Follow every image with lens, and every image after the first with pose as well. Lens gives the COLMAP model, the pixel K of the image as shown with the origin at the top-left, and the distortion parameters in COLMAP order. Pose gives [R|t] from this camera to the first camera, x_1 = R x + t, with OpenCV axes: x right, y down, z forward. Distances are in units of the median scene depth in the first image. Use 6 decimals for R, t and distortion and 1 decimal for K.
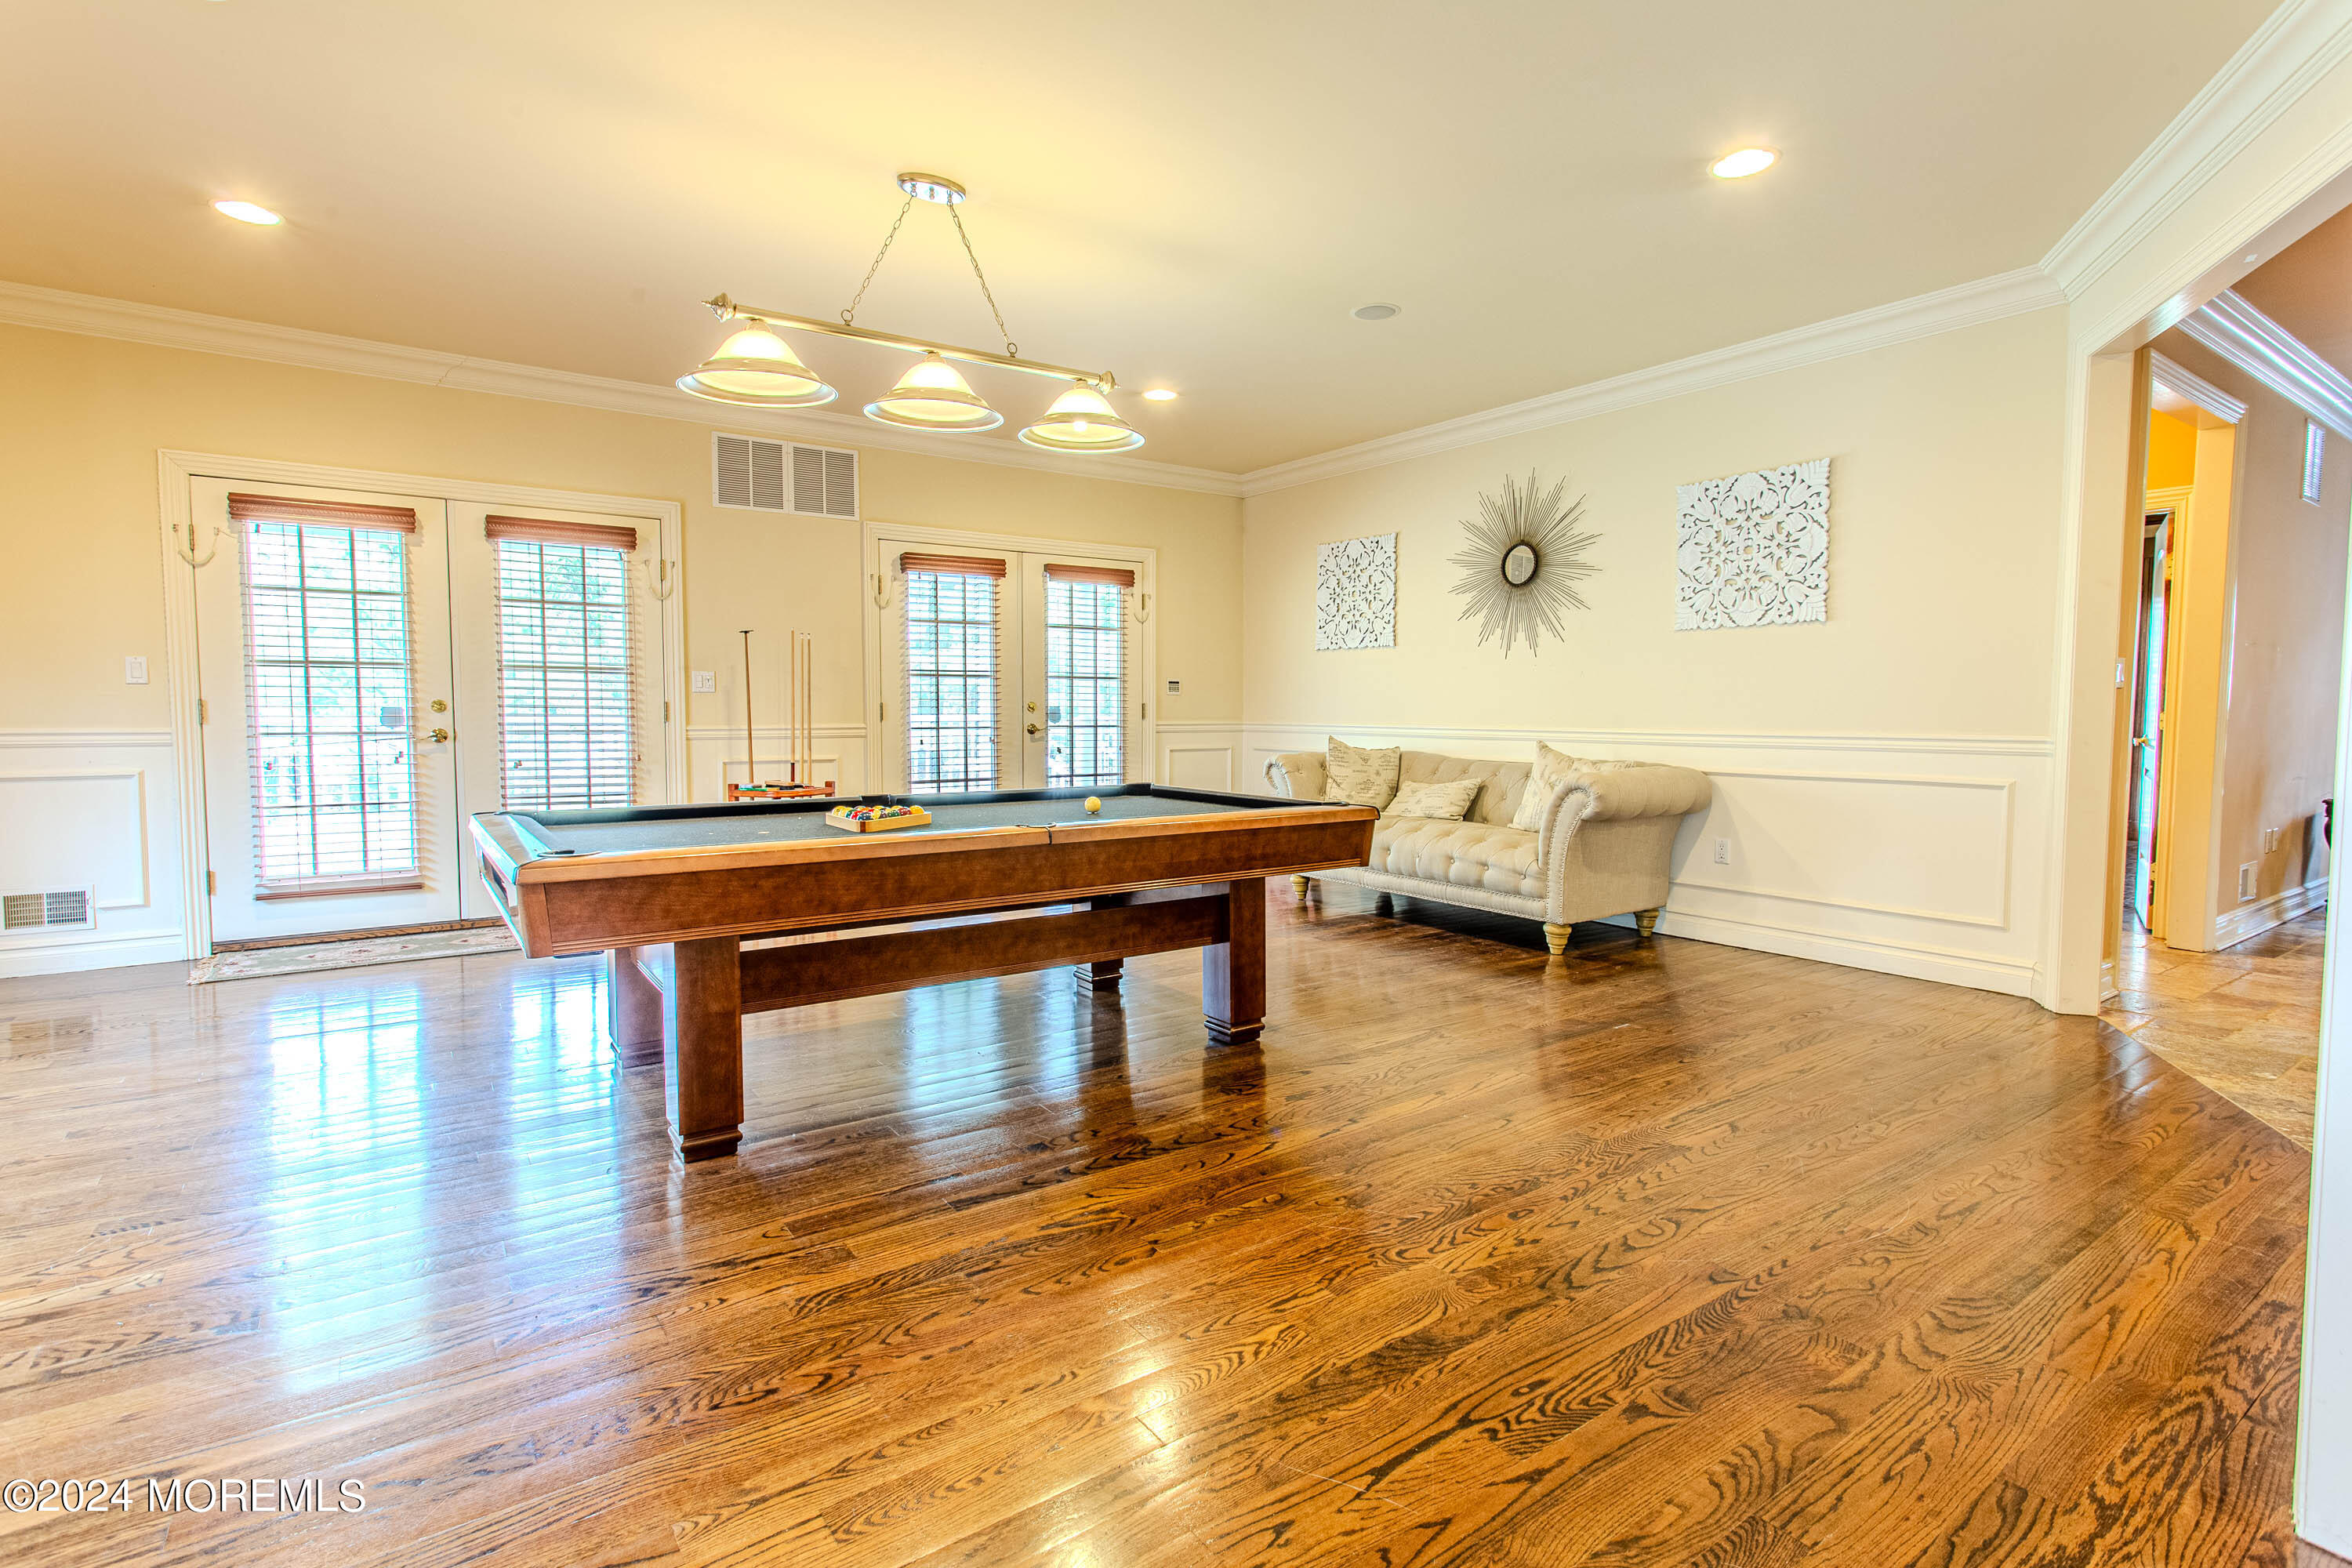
lens RADIAL K [[1115.6, 0, 1171.6], [0, 1115.6, 774.0], [0, 0, 1]] dist [0.005504, 0.001512]
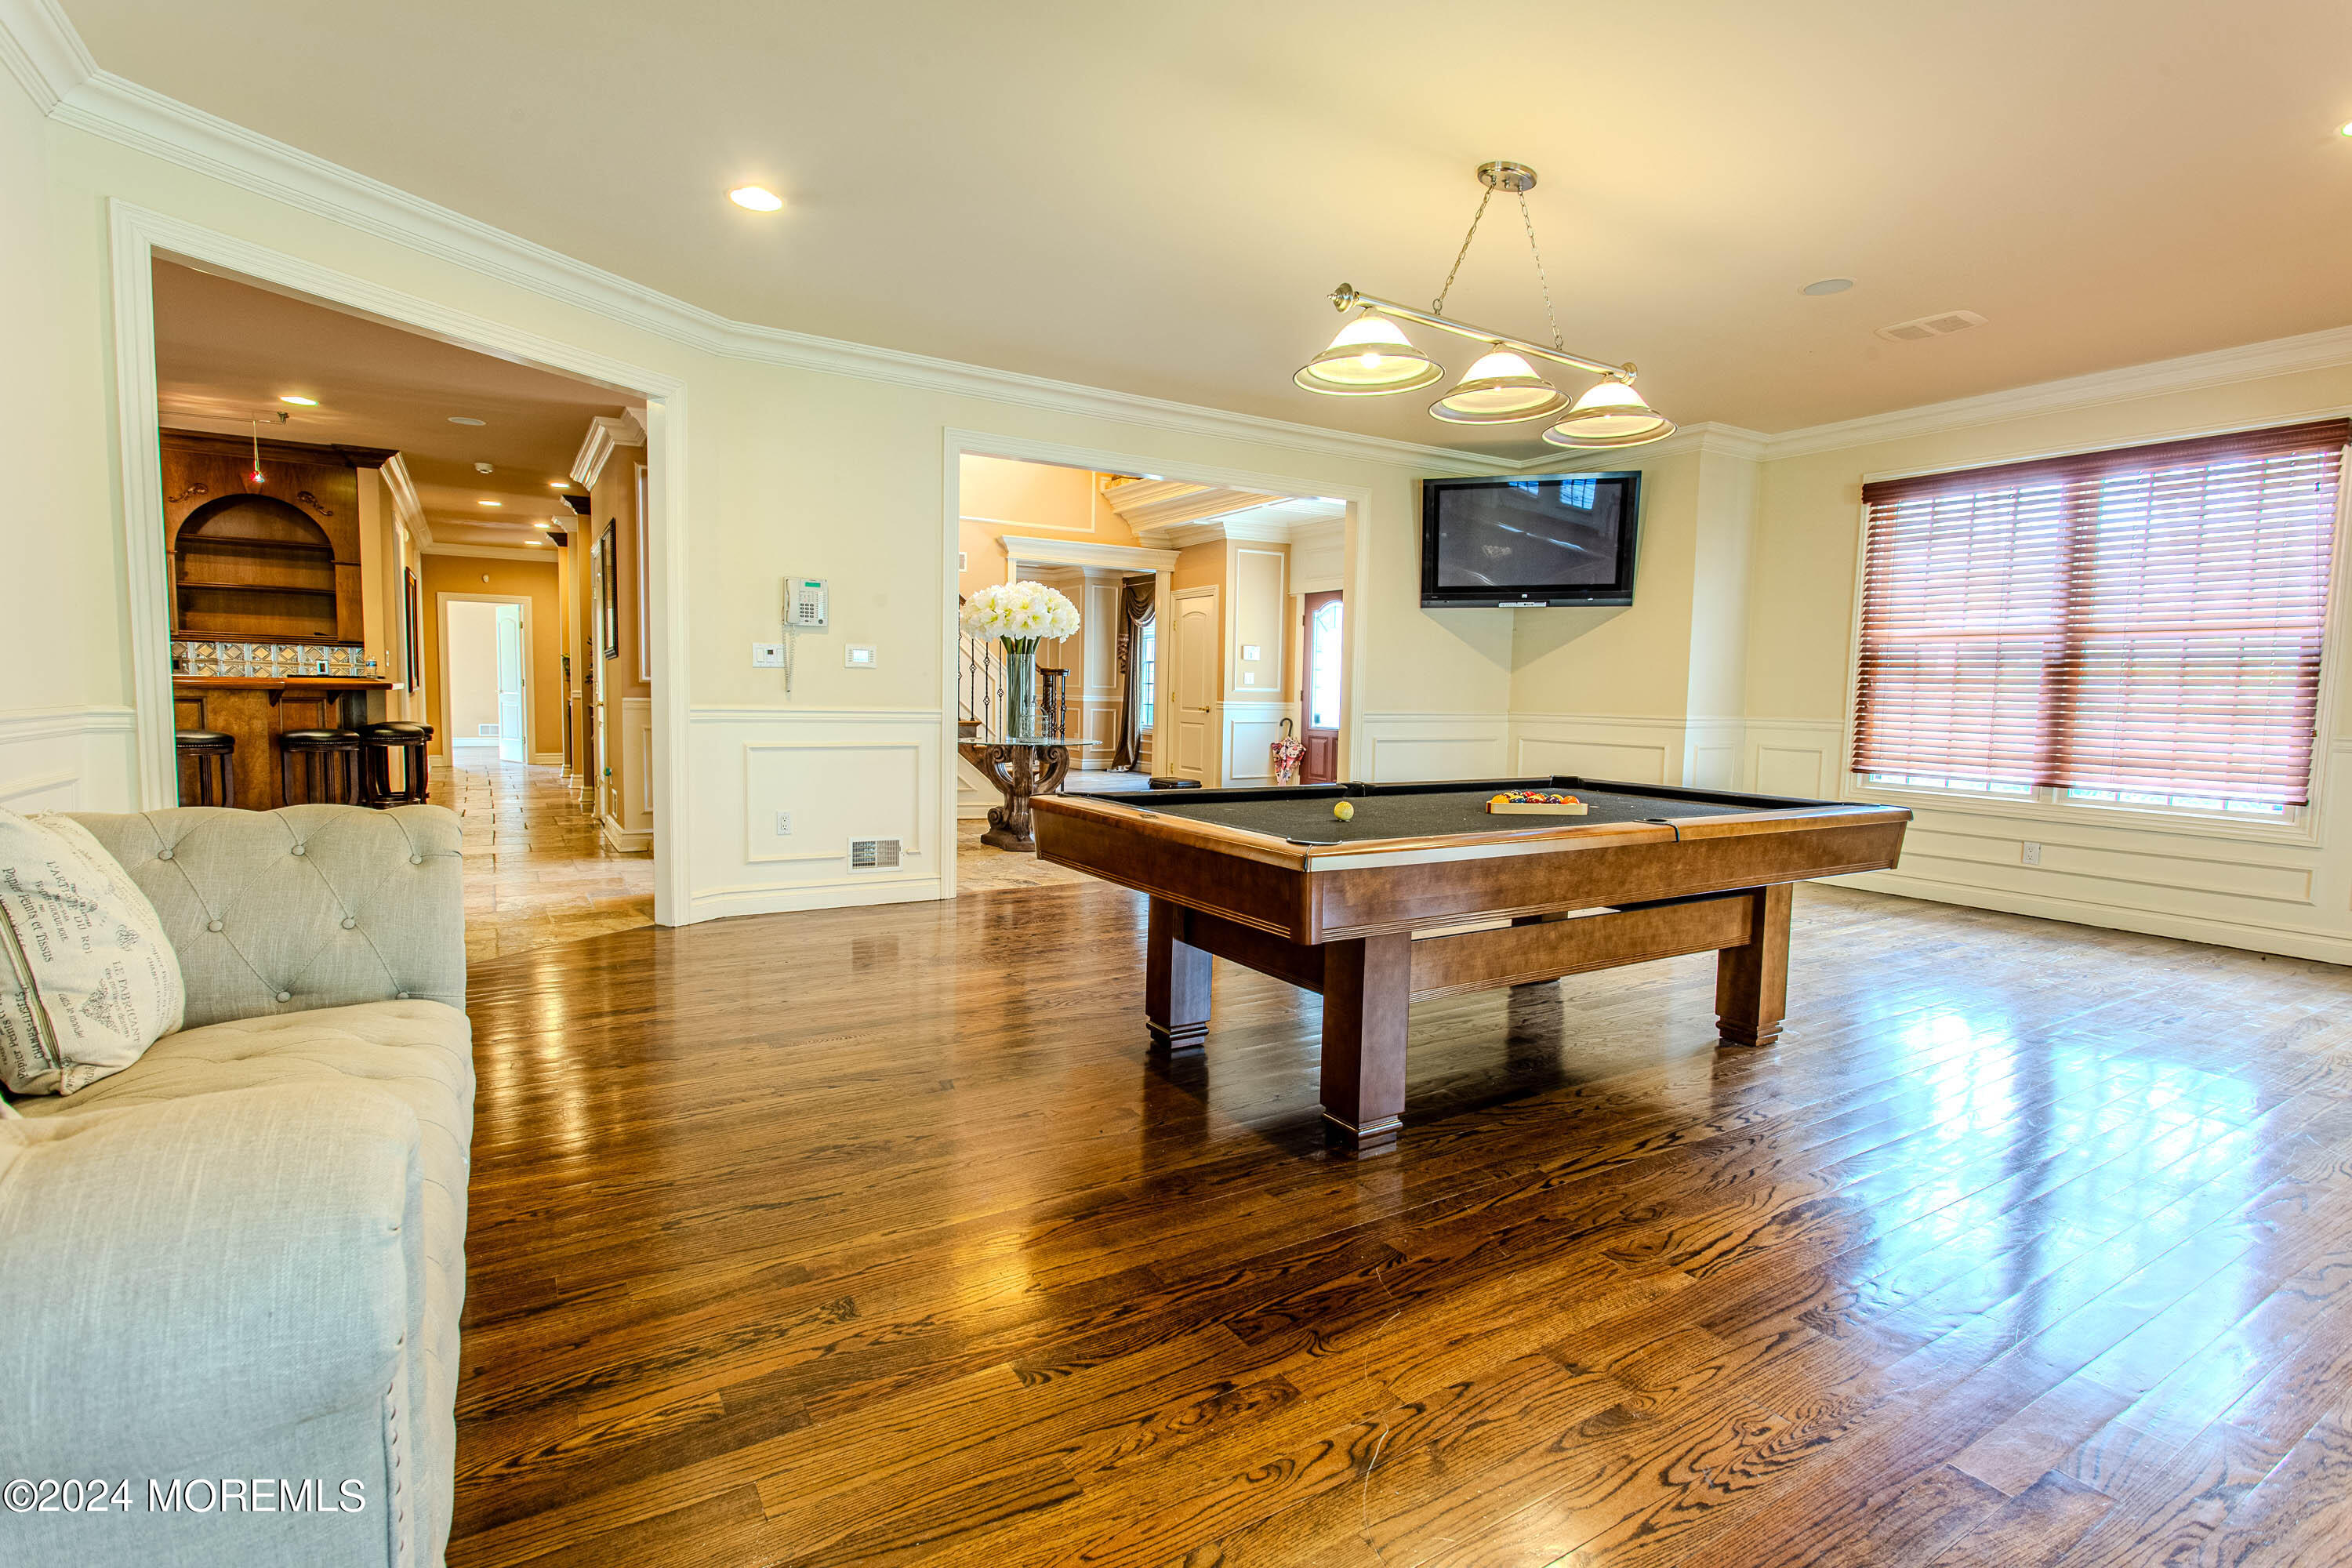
lens RADIAL K [[1101.3, 0, 1176.0], [0, 1101.3, 784.0], [0, 0, 1]] dist [0.000820, 0.000917]
pose [[-0.997834, -0.026628, 0.060144, 0.008203], [-0.017827, 0.989650, 0.142390, -0.079068], [-0.063313, 0.141009, -0.987982, 1.345624]]
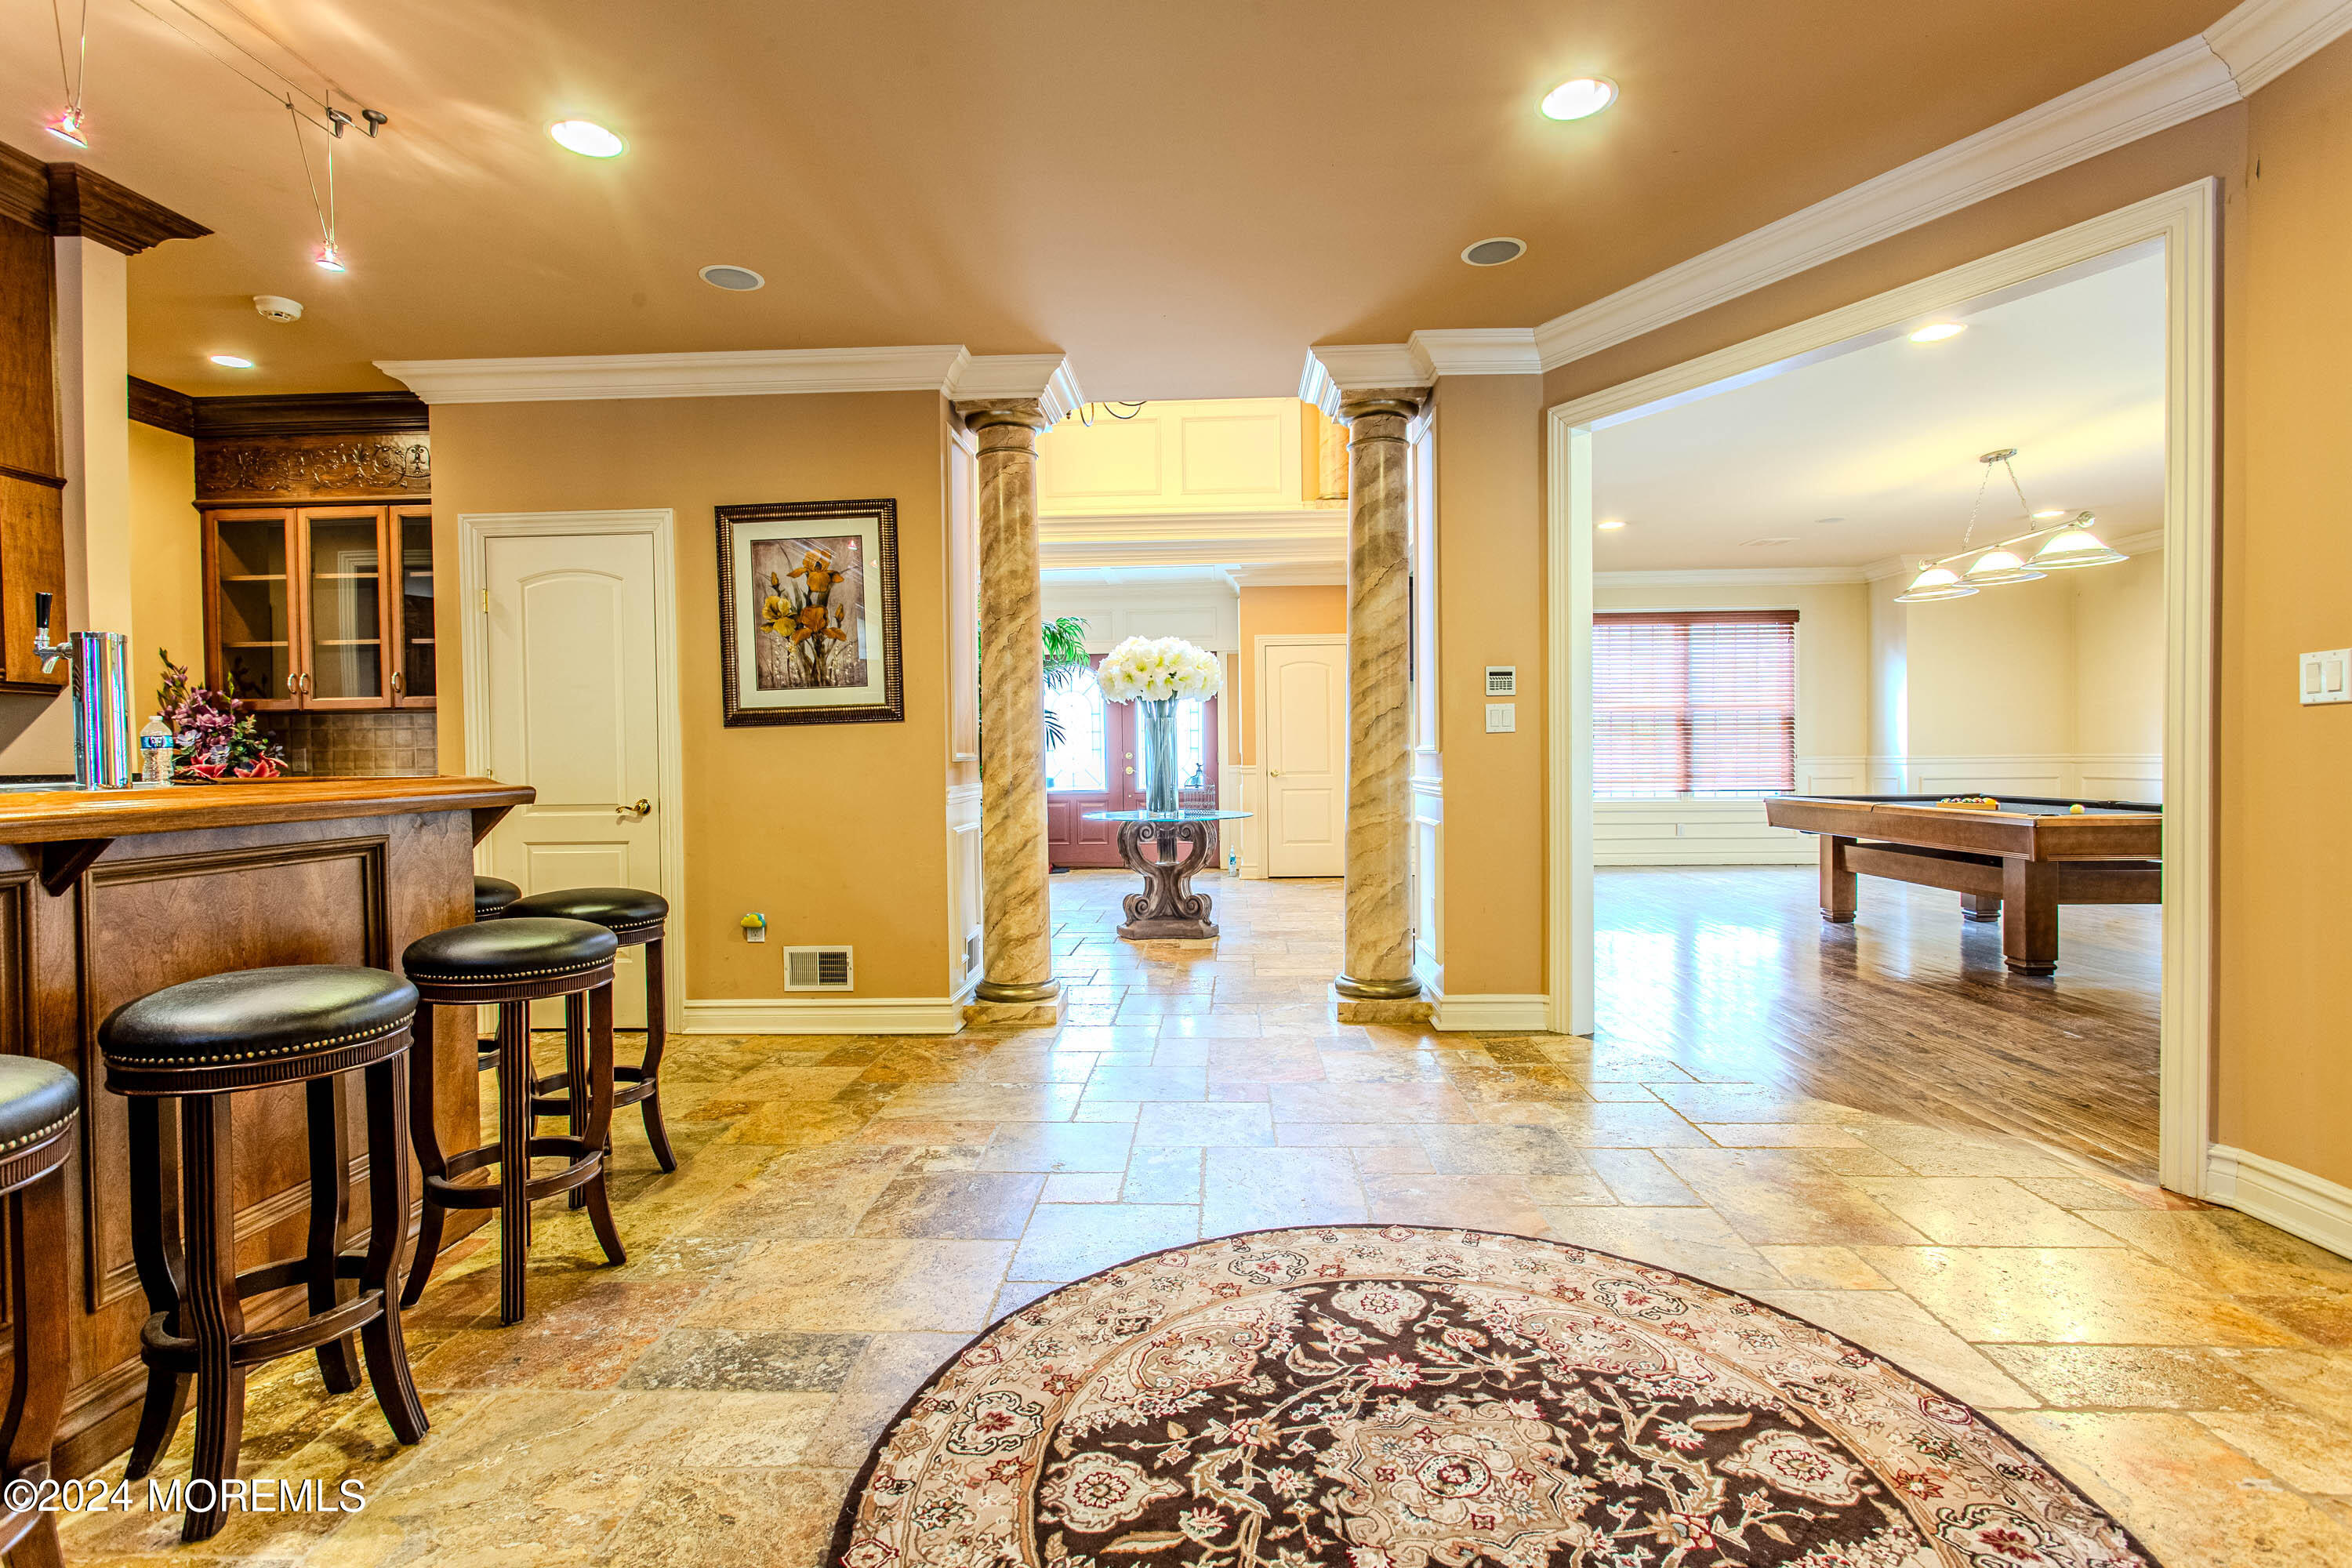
lens RADIAL K [[1101.3, 0, 1176.0], [0, 1101.3, 784.0], [0, 0, 1]] dist [0.000820, 0.000917]
pose [[-0.614706, 0.027438, -0.788279, 1.337912], [-0.034426, 0.997509, 0.061567, -0.040536], [0.788005, 0.064983, -0.612230, 0.699395]]
